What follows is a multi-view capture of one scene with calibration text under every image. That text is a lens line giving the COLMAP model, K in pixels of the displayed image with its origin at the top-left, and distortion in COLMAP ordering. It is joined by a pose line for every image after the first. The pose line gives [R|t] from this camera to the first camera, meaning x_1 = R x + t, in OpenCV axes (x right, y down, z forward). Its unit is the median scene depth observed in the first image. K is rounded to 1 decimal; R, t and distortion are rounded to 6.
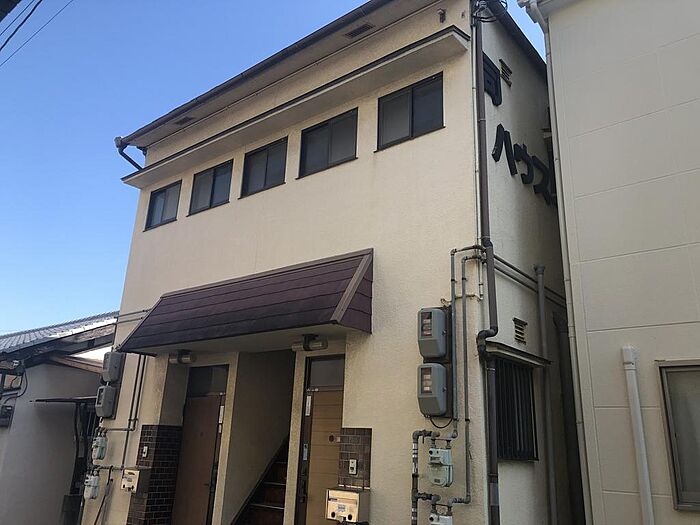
lens RADIAL K [[568.8, 0, 352.8], [0, 568.8, 261.7], [0, 0, 1]] dist [0.004292, 0.004090]
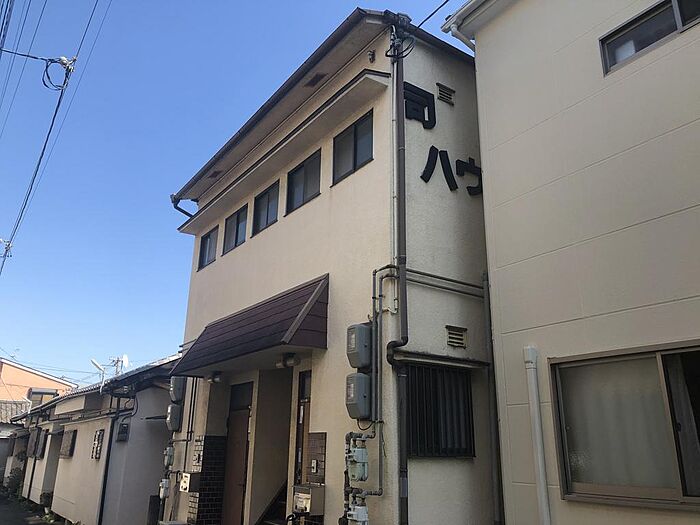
lens RADIAL K [[568.8, 0, 352.8], [0, 568.8, 261.7], [0, 0, 1]] dist [0.004292, 0.004090]
pose [[0.960201, -0.111791, -0.255961, 0.362812], [0.108987, 0.993725, -0.025158, -0.012508], [0.257167, -0.003740, 0.966360, -0.081428]]
